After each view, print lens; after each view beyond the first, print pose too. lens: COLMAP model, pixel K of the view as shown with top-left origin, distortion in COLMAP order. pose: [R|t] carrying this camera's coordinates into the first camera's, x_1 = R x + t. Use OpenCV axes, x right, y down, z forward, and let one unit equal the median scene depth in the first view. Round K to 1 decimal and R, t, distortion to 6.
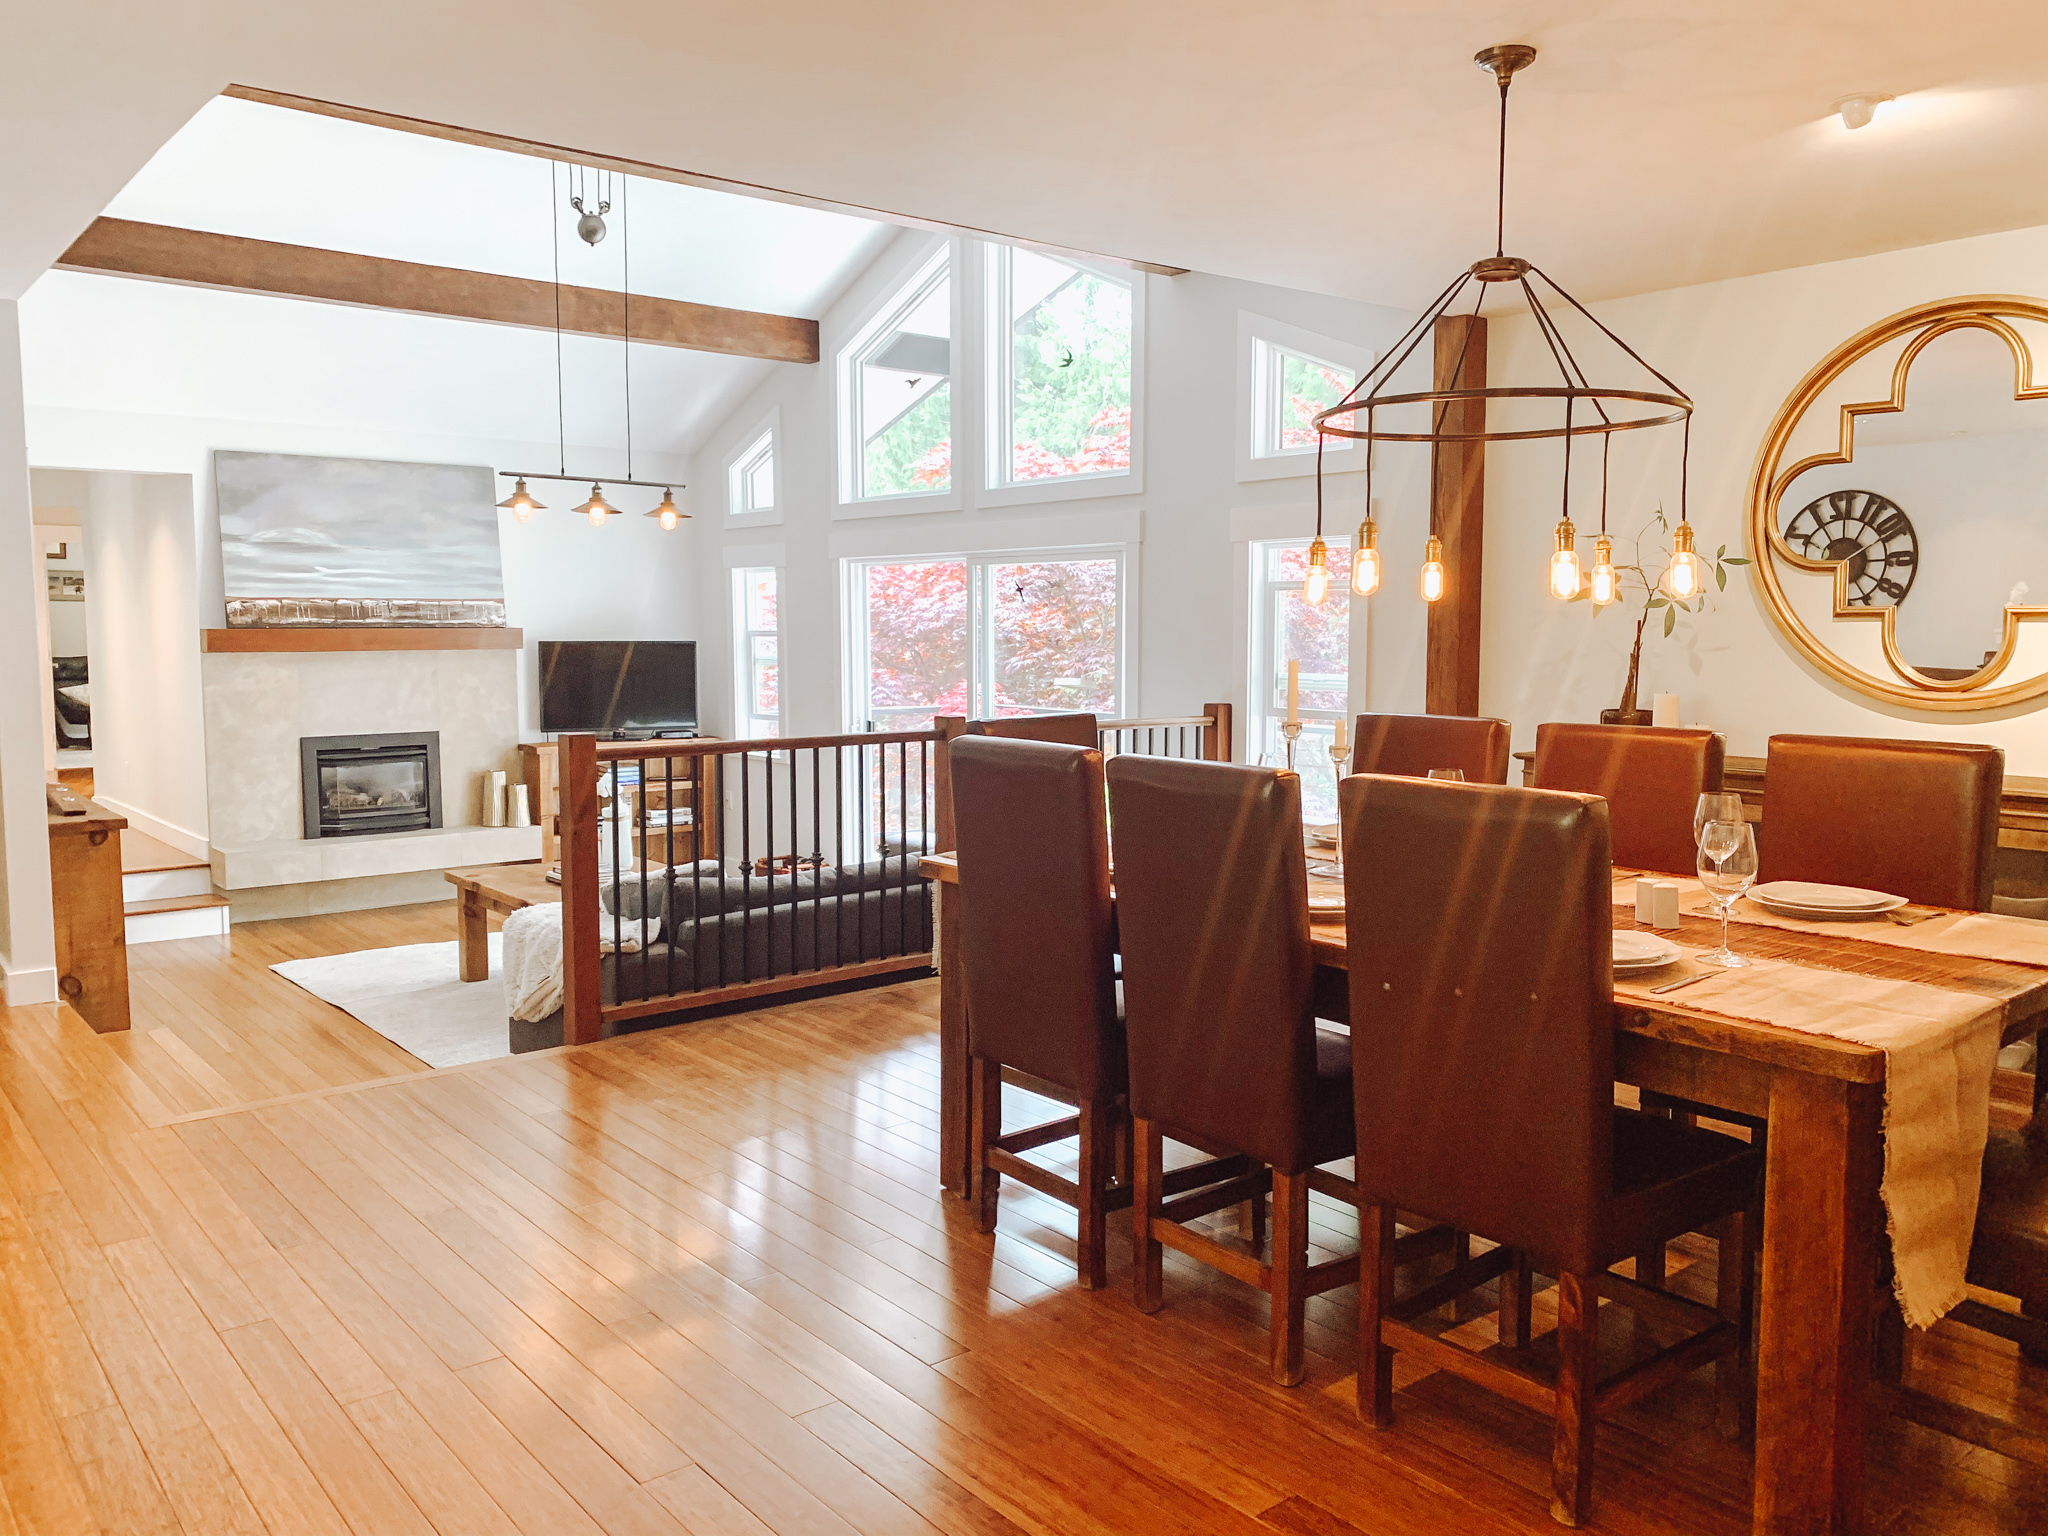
lens RADIAL K [[1537.6, 0, 1027.9], [0, 1537.6, 767.3], [0, 0, 1]] dist [0.007517, 0.006228]
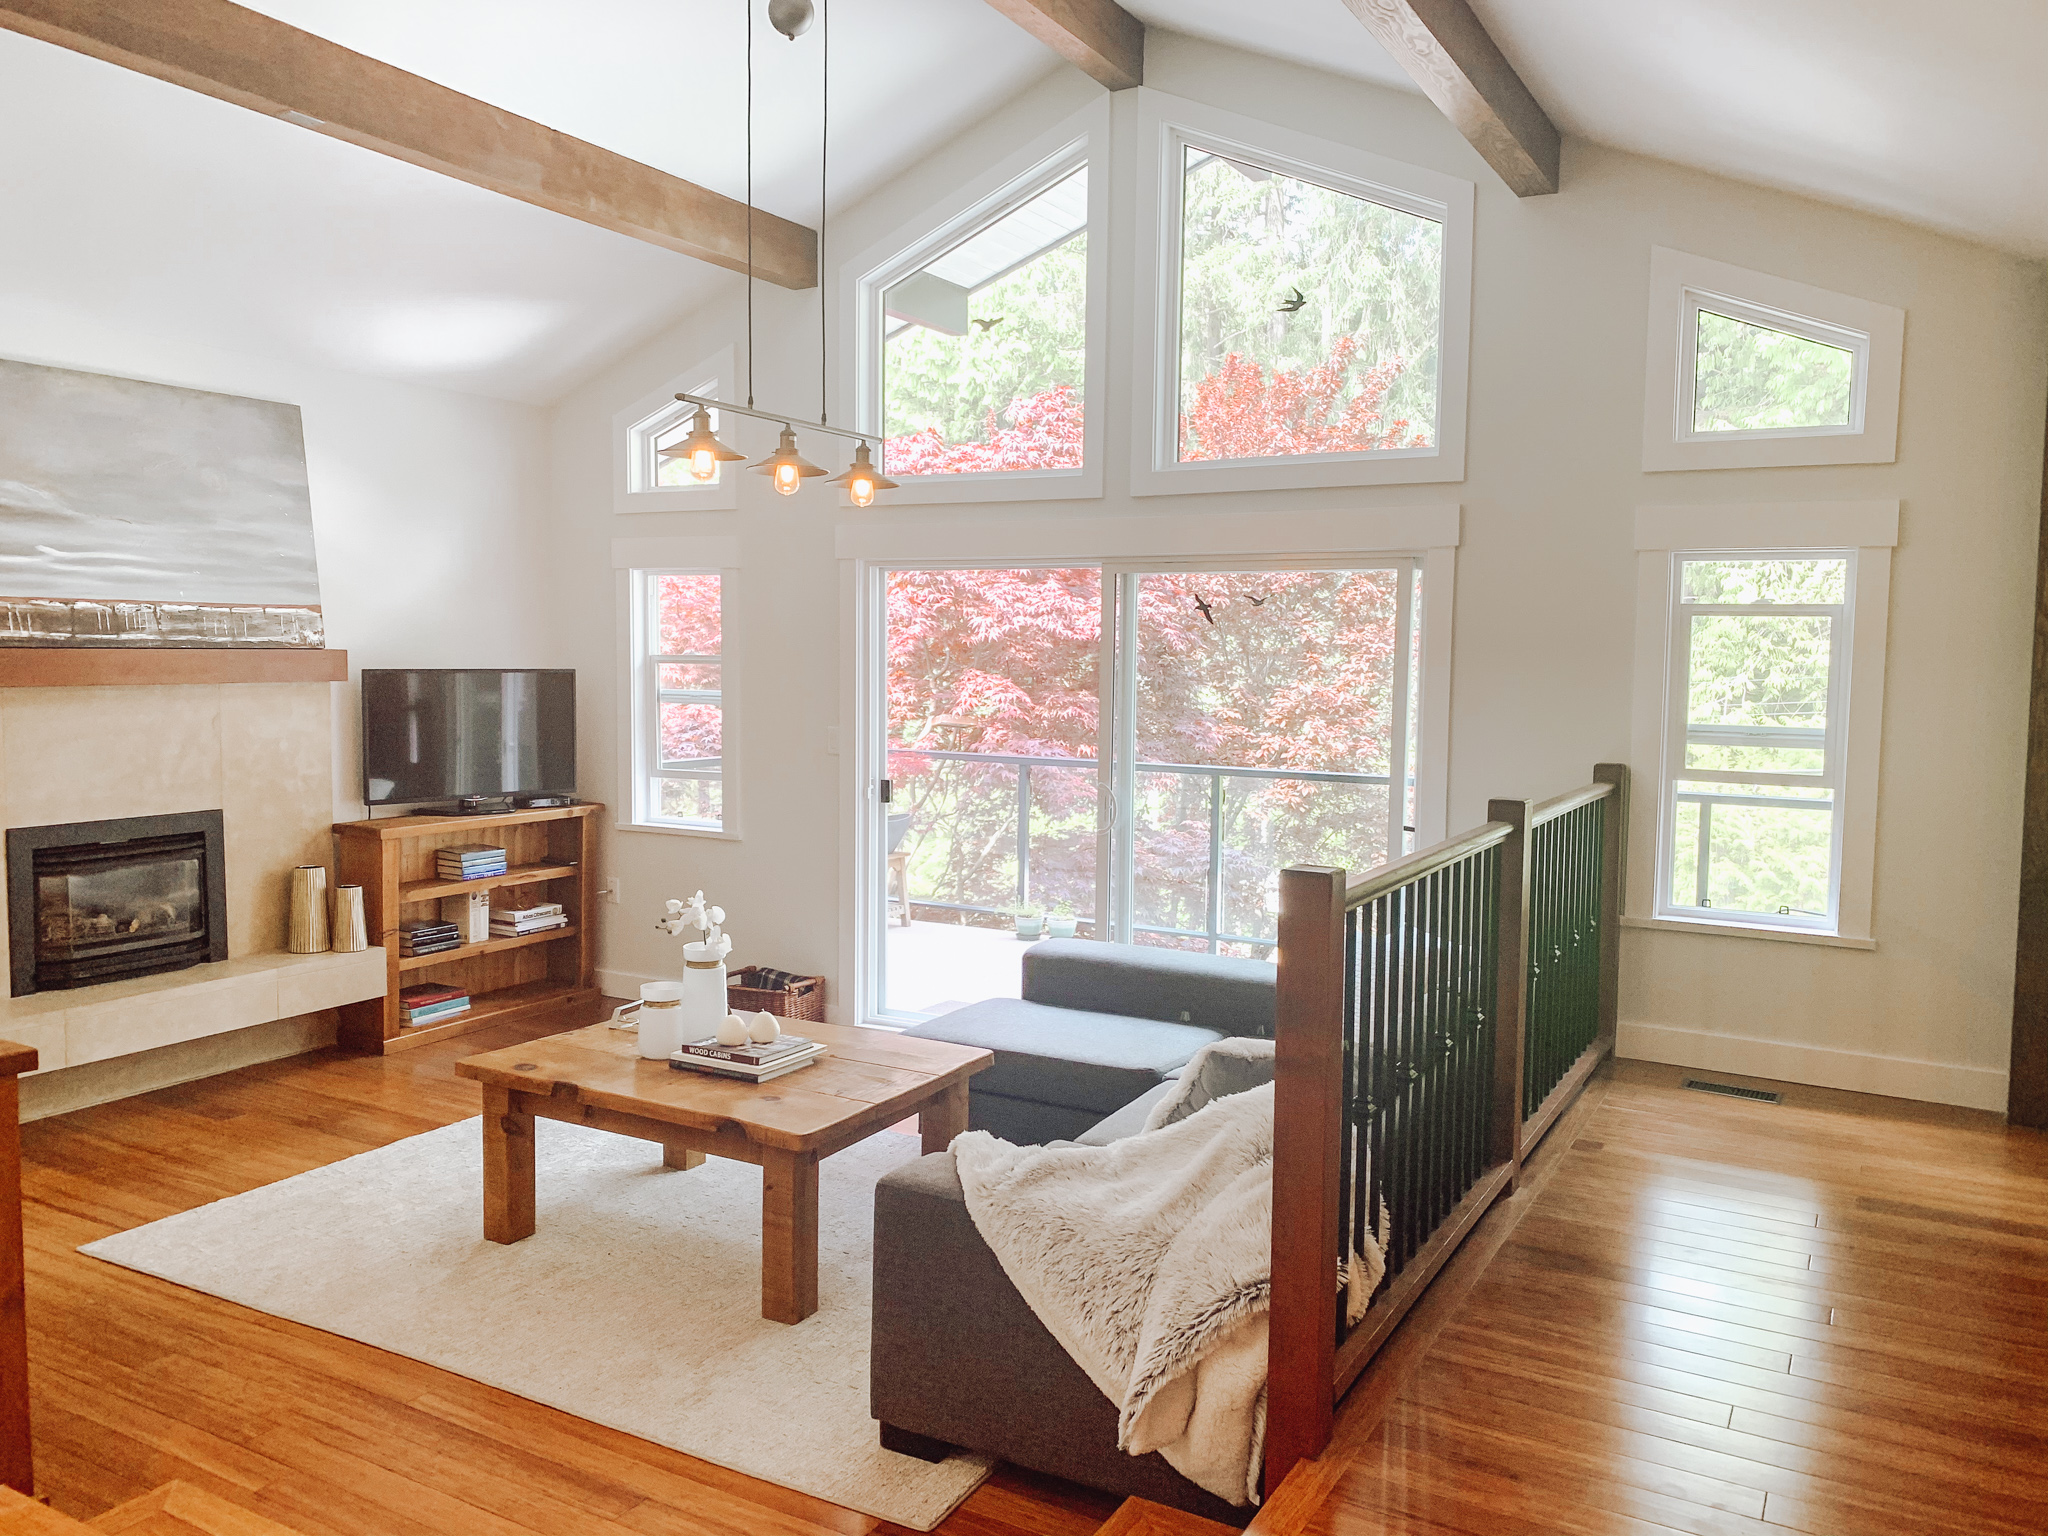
lens RADIAL K [[1537.6, 0, 1025.0], [0, 1537.6, 762.2], [0, 0, 1]] dist [0.007517, 0.006228]
pose [[0.935073, -0.016531, 0.354070, -0.298849], [0.021853, 0.999700, -0.011038, -0.028920], [-0.353781, 0.018059, 0.935154, 0.282721]]
